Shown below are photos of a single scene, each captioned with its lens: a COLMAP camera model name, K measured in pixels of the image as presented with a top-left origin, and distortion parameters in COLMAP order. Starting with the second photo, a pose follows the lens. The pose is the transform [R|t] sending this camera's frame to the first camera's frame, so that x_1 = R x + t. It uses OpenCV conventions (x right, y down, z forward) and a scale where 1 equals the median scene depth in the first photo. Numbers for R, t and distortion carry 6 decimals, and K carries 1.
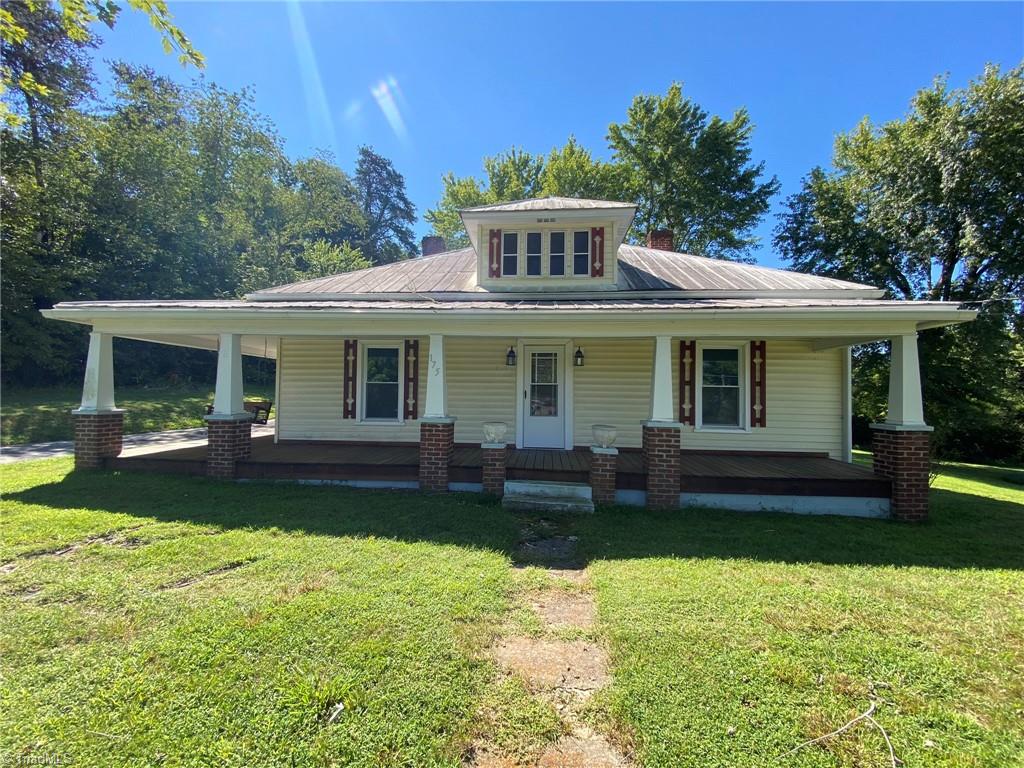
lens RADIAL K [[402.9, 0, 512.0], [0, 402.9, 392.4], [0, 0, 1]] dist [0.022453, -0.000011]
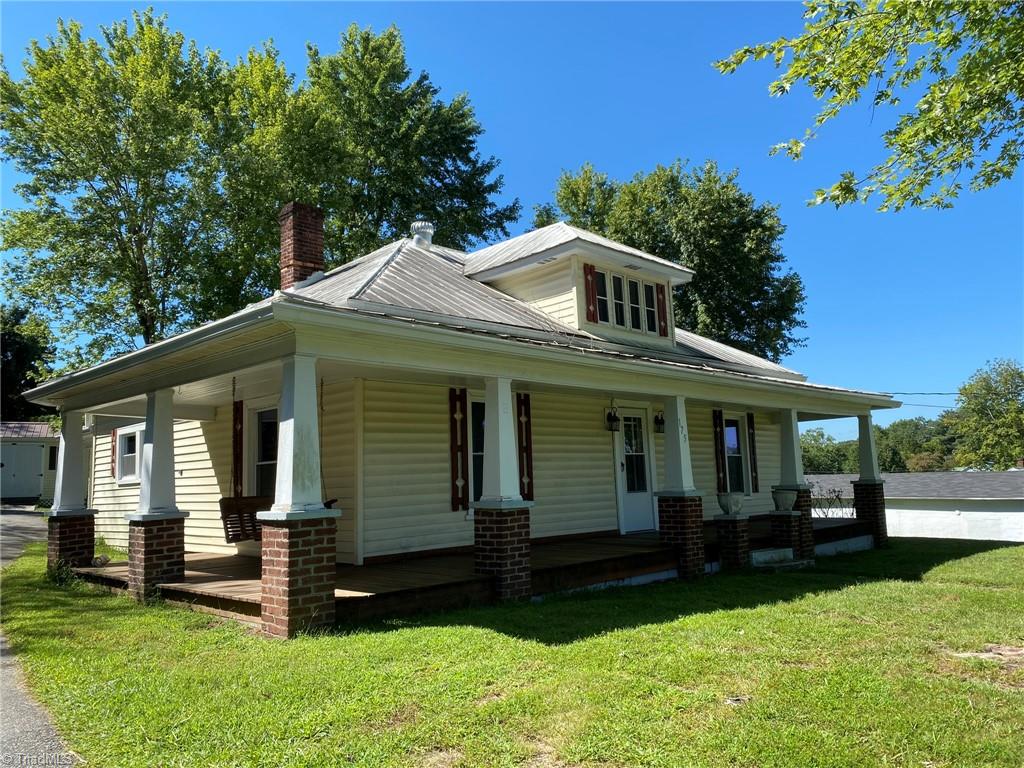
lens RADIAL K [[774.4, 0, 512.0], [0, 774.4, 384.0], [0, 0, 1]] dist [0.005098, 0.000777]
pose [[0.647390, 0.062627, 0.759582, -1.474219], [0.029747, 0.993783, -0.107290, -0.000376], [-0.761578, 0.092054, 0.641502, 0.155867]]
